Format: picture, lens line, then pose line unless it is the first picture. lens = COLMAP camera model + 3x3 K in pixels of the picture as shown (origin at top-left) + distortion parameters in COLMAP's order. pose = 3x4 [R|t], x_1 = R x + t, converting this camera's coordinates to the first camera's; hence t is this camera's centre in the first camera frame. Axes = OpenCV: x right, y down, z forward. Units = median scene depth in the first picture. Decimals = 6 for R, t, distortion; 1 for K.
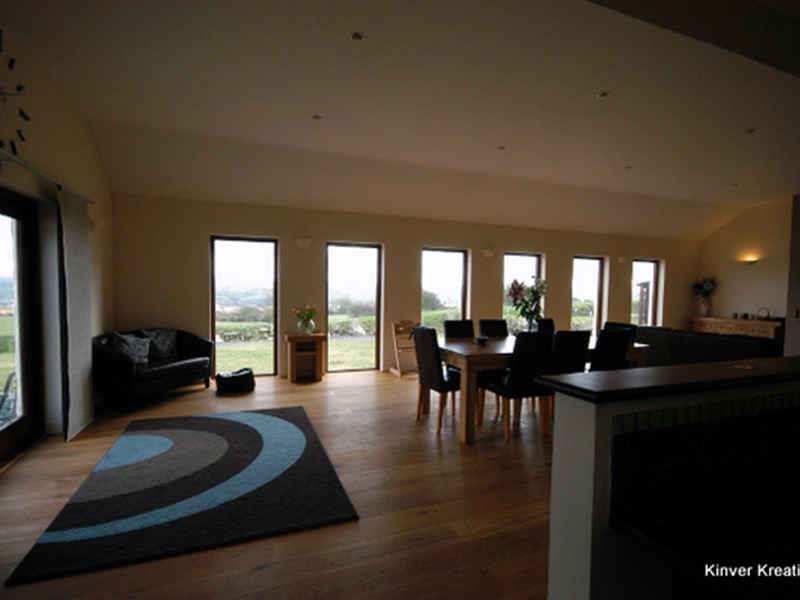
lens RADIAL K [[408.5, 0, 393.4], [0, 408.5, 303.8], [0, 0, 1]] dist [-0.015144, 0.000425]
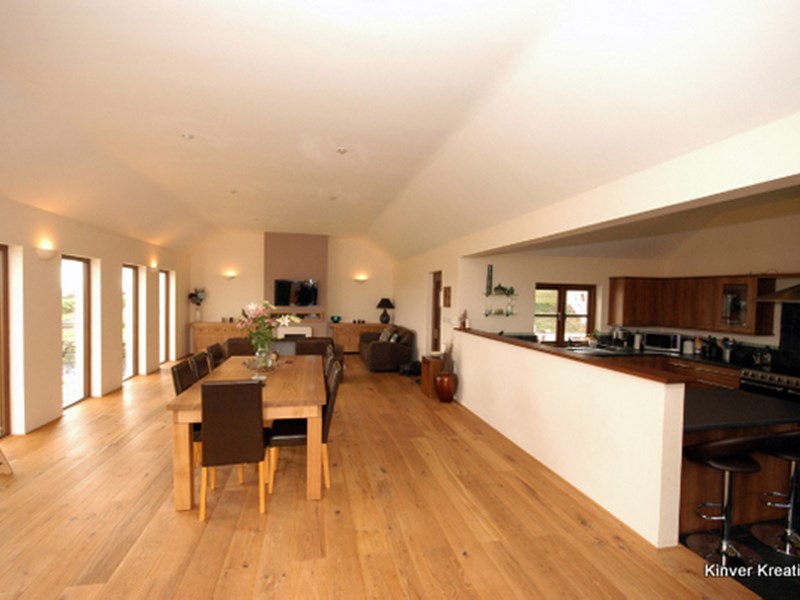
lens RADIAL K [[396.3, 0, 397.7], [0, 396.3, 307.9], [0, 0, 1]] dist [0.000393, -0.001748]
pose [[0.151526, -0.041950, 0.987563, -0.293495], [0.021445, 0.999003, 0.039145, -0.047713], [-0.988221, 0.015247, 0.152274, 0.324341]]
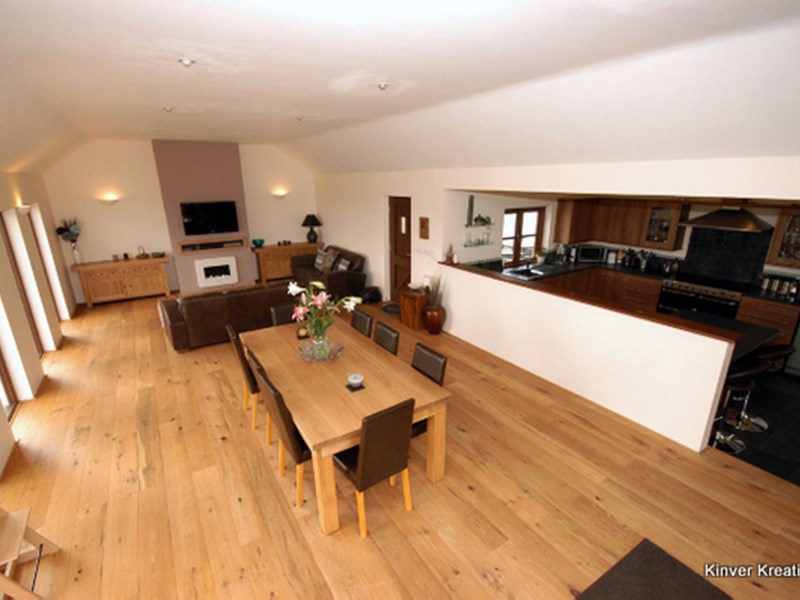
lens RADIAL K [[396.3, 0, 398.3], [0, 396.3, 306.4], [0, 0, 1]] dist [0.000393, -0.001748]
pose [[-0.200616, -0.311755, 0.928742, -0.246176], [0.046917, 0.943870, 0.326968, -0.156664], [-0.978546, 0.109169, -0.174729, 0.567357]]
